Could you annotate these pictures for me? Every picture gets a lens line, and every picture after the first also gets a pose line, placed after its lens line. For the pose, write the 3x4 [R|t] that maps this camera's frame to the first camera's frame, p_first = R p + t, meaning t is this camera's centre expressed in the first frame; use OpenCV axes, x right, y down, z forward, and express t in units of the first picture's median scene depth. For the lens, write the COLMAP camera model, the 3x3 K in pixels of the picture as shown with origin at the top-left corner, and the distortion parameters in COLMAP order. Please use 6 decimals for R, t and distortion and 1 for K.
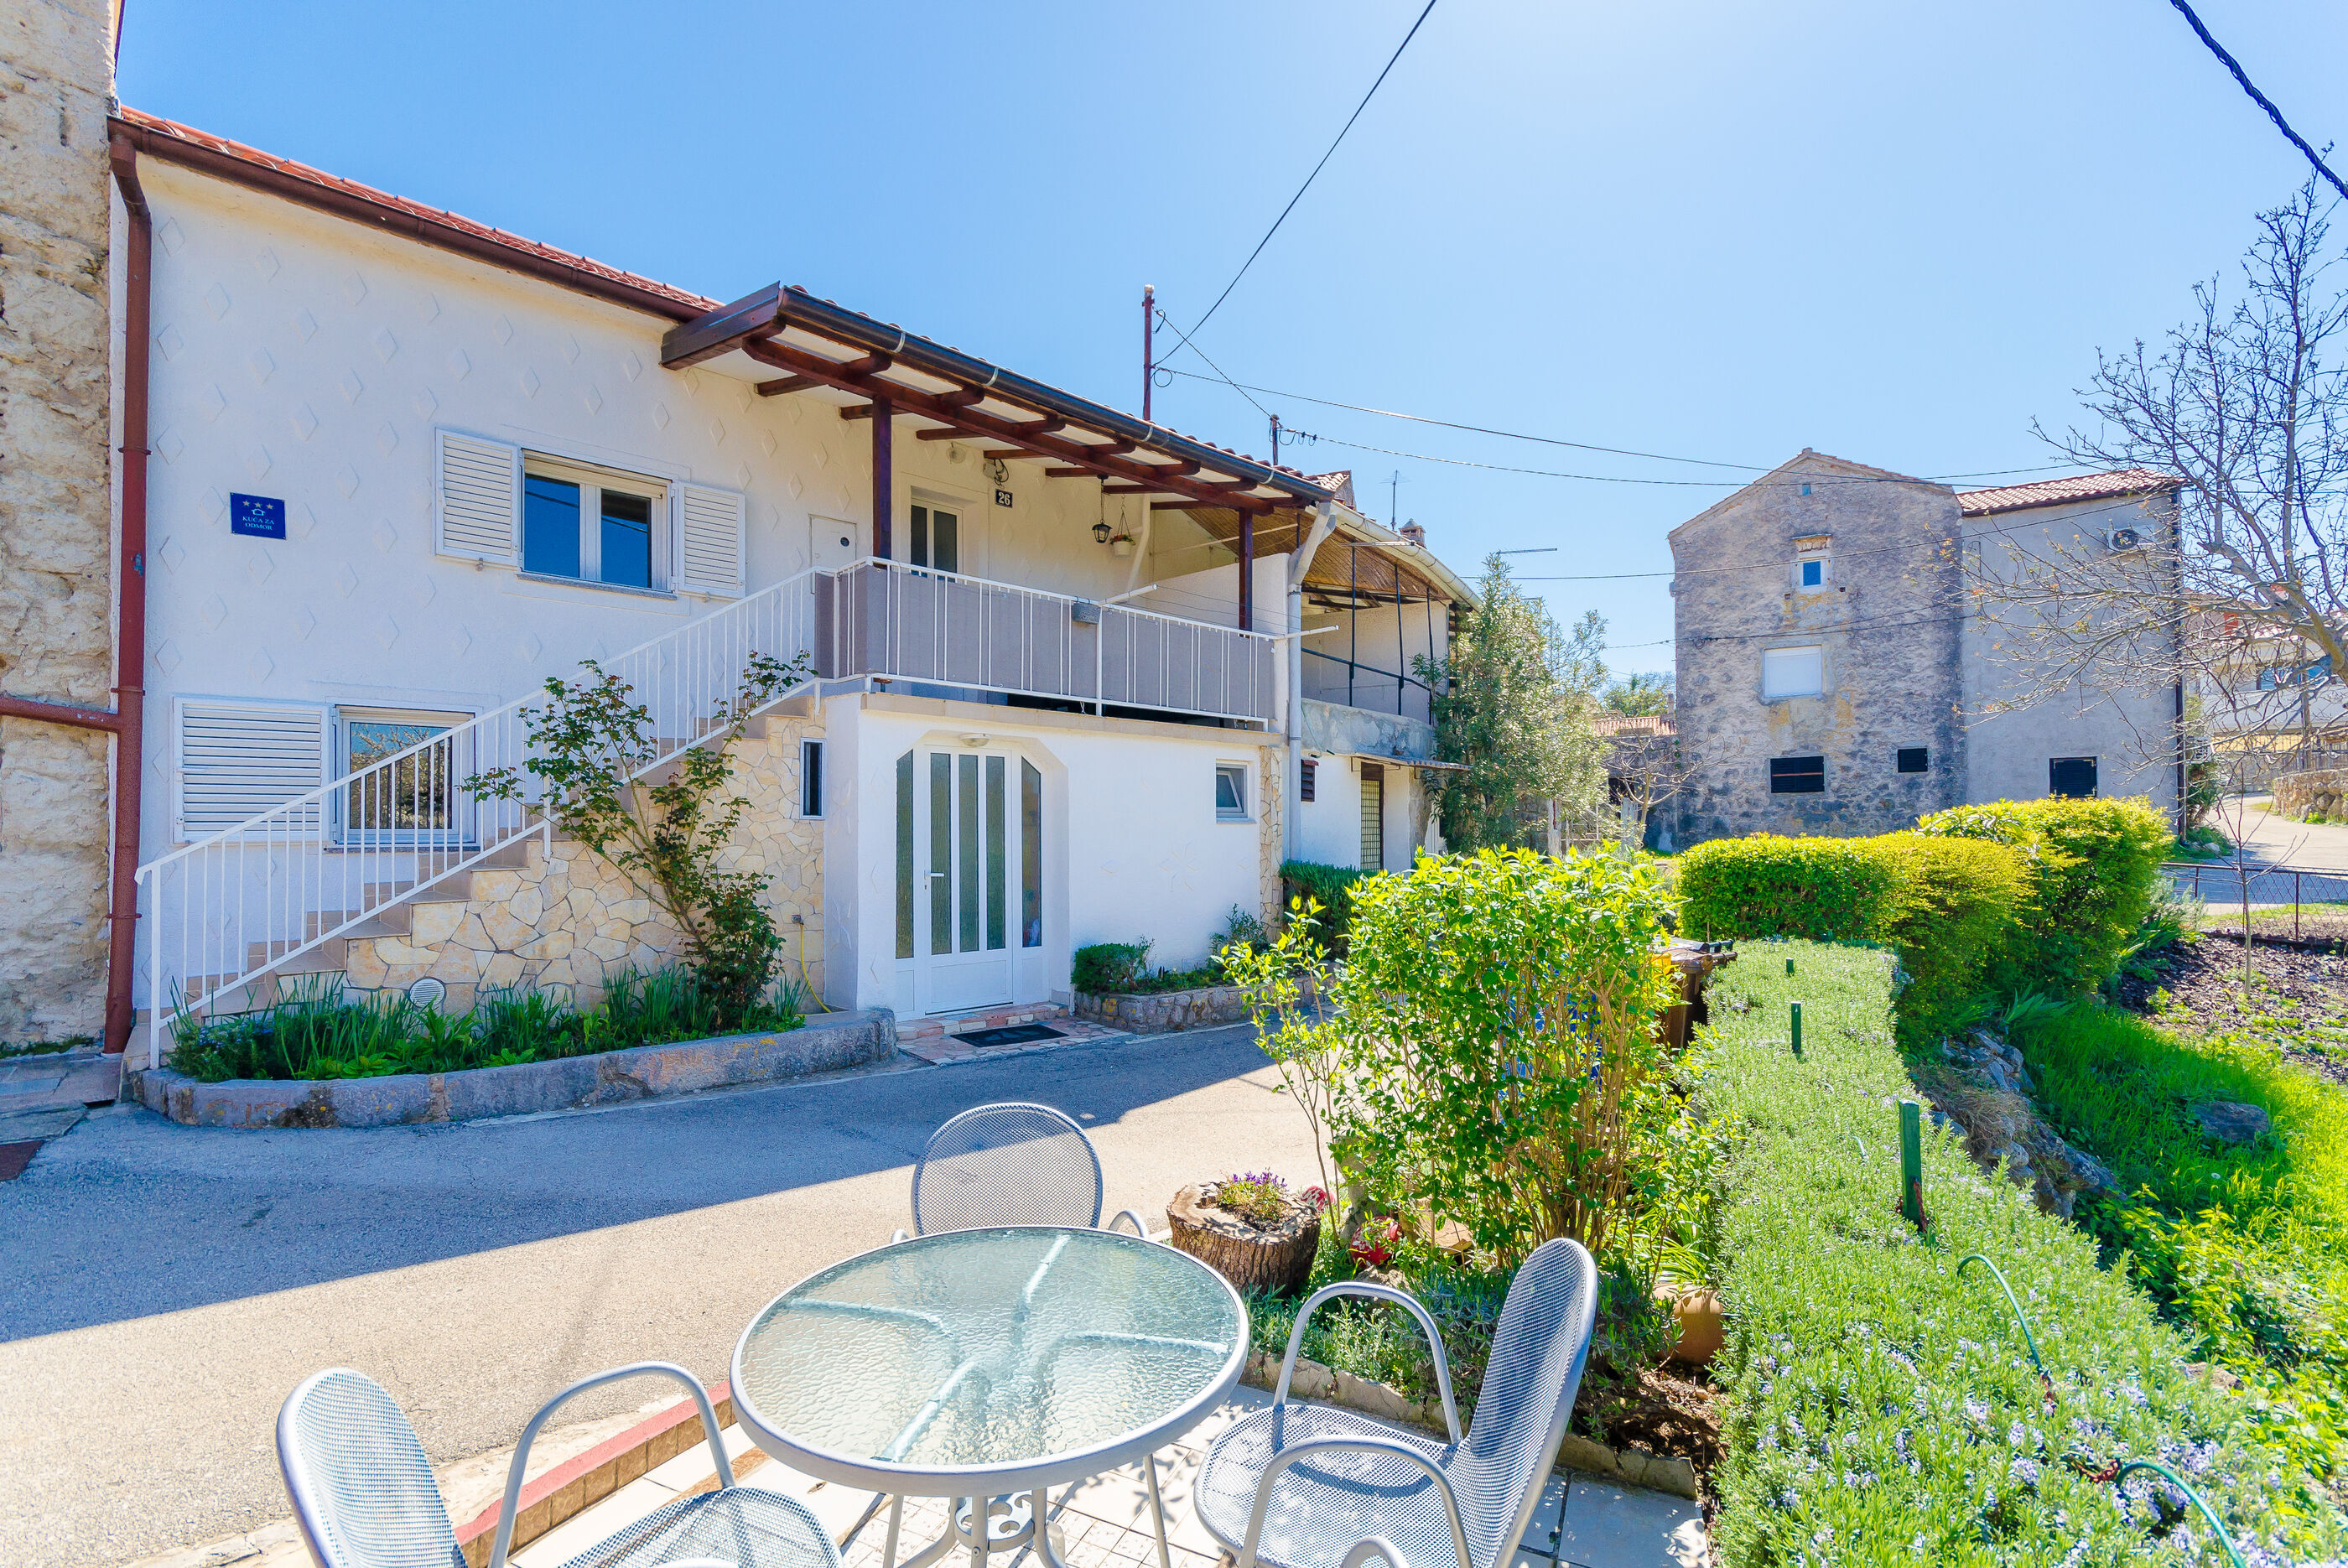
lens RADIAL K [[1011.7, 0, 1173.1], [0, 1011.7, 834.3], [0, 0, 1]] dist [0.001097, 0.000366]
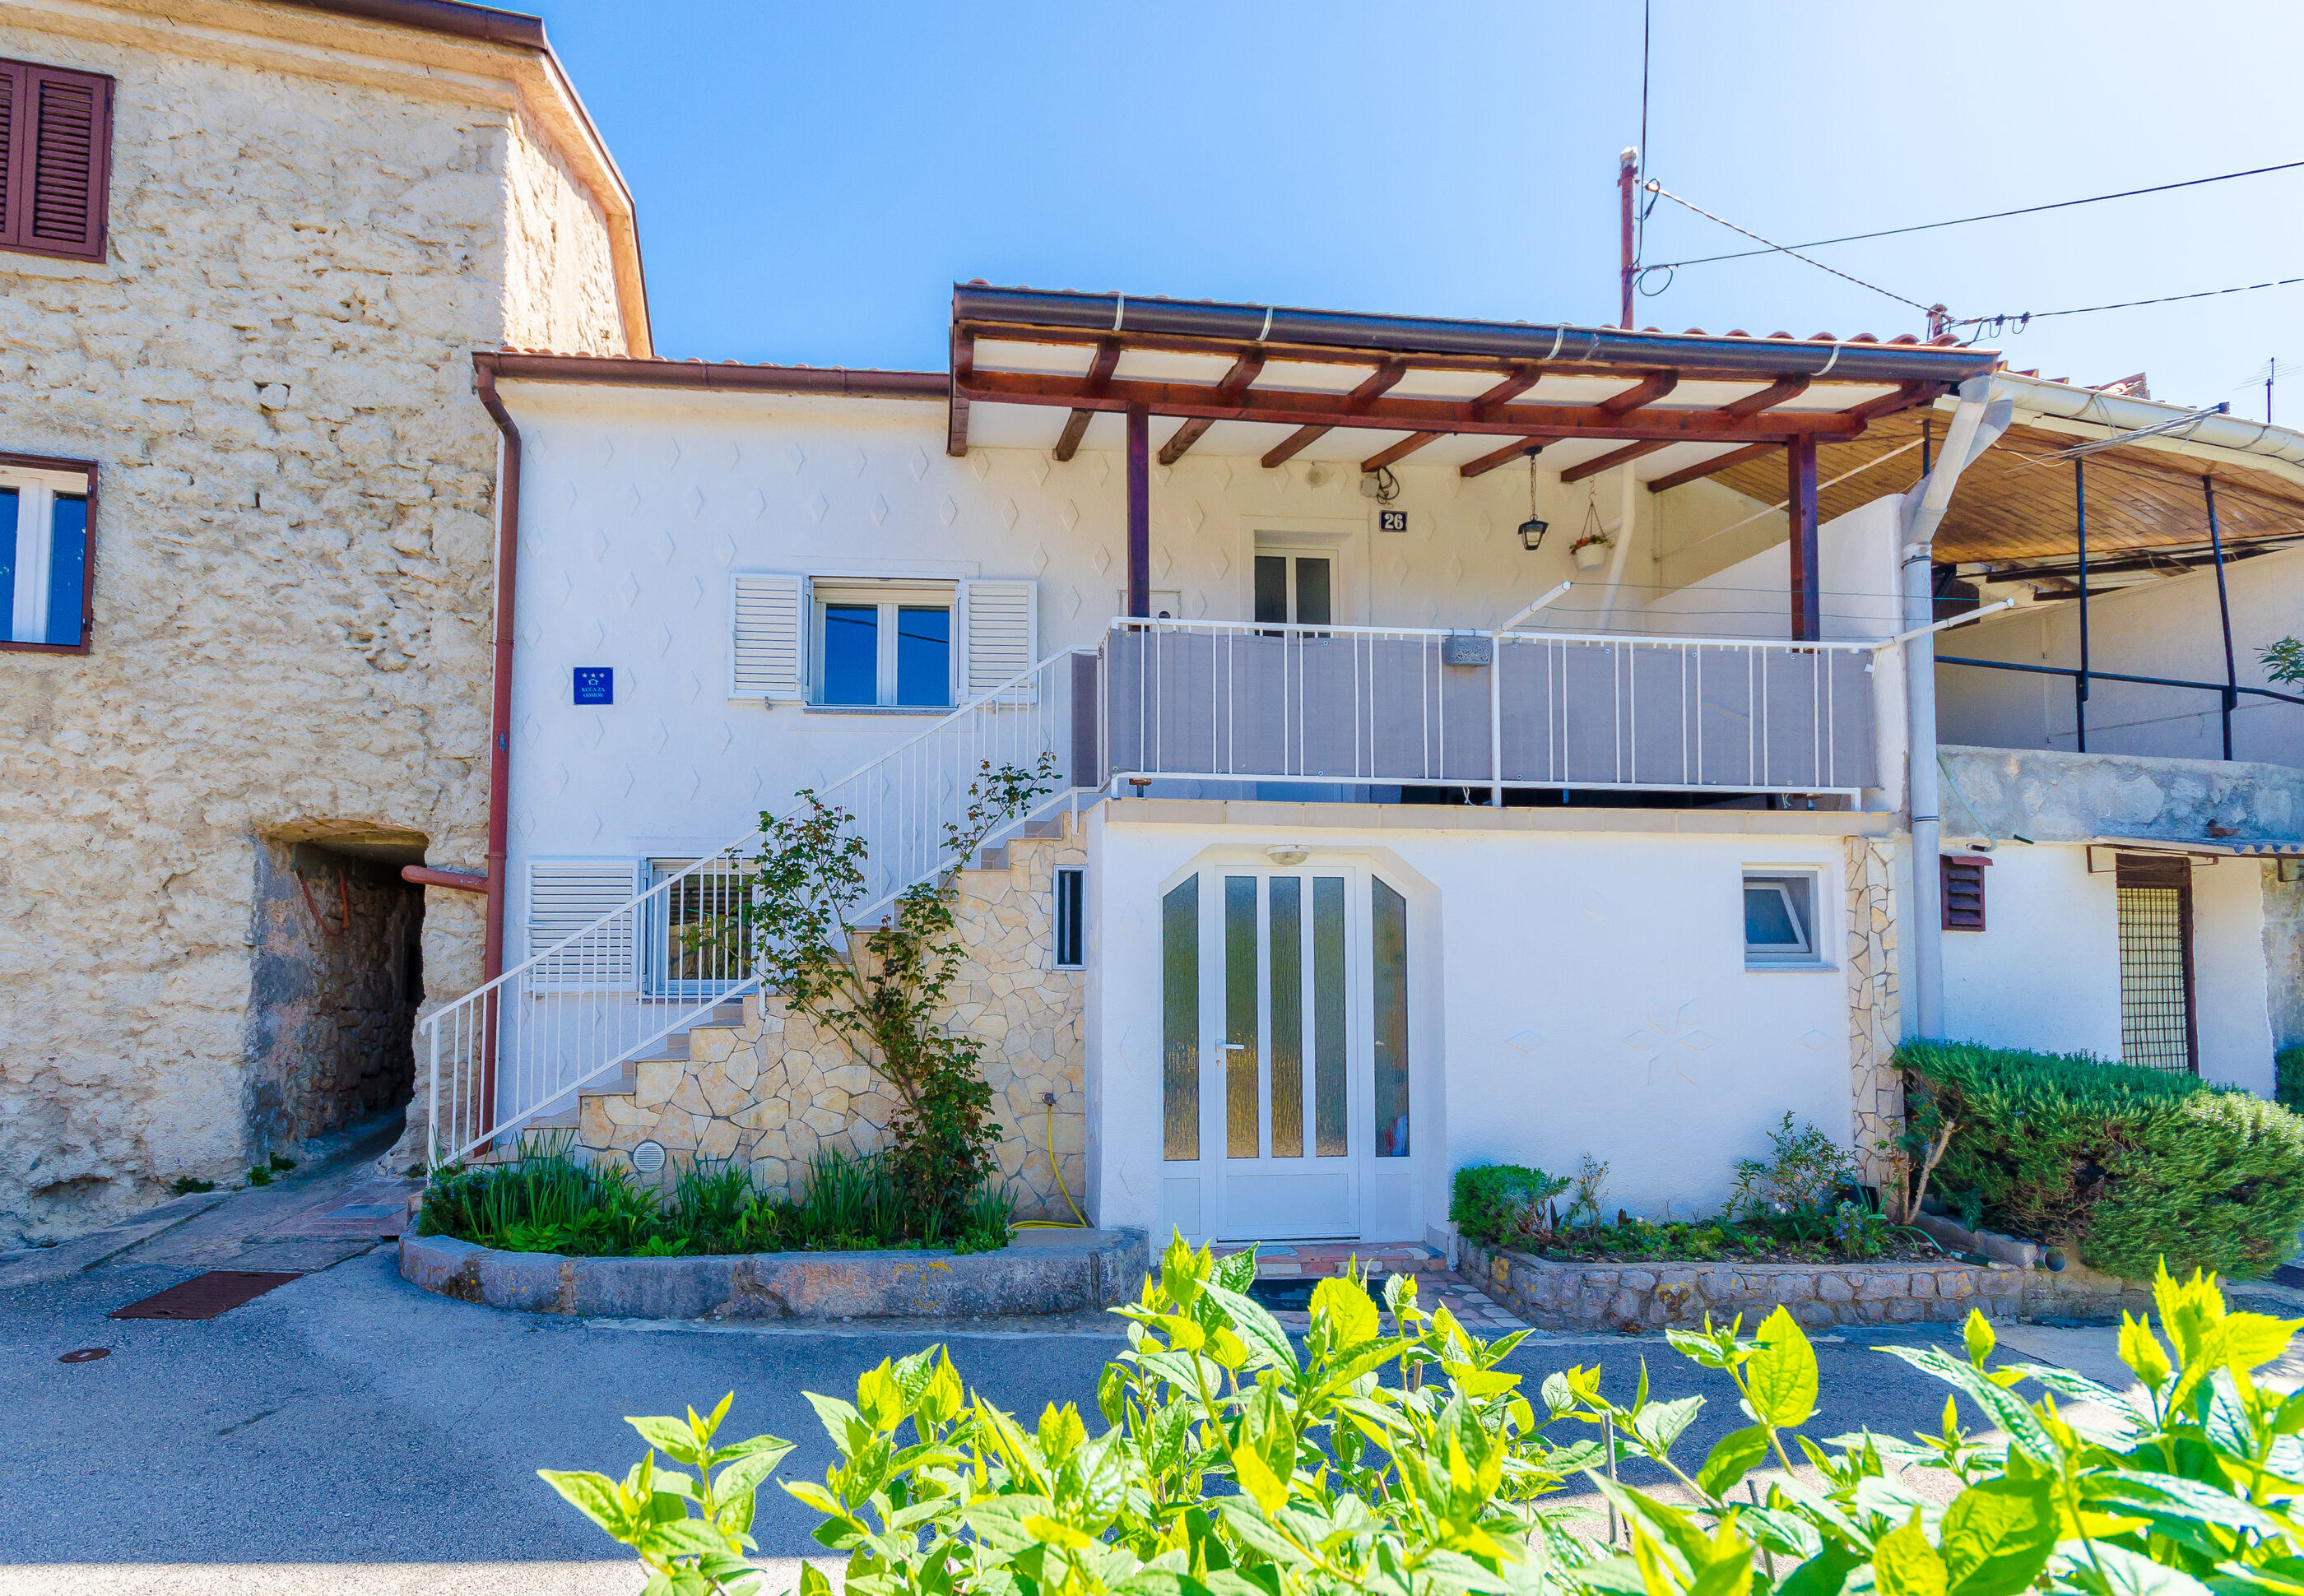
lens RADIAL K [[1026.7, 0, 1147.9], [0, 1026.7, 925.9], [0, 0, 1]] dist [0.001157, 0.000244]
pose [[0.795189, -0.020621, -0.606011, 0.170465], [-0.002716, 0.999290, -0.037568, -0.018724], [0.606356, 0.031519, 0.794569, 0.411138]]
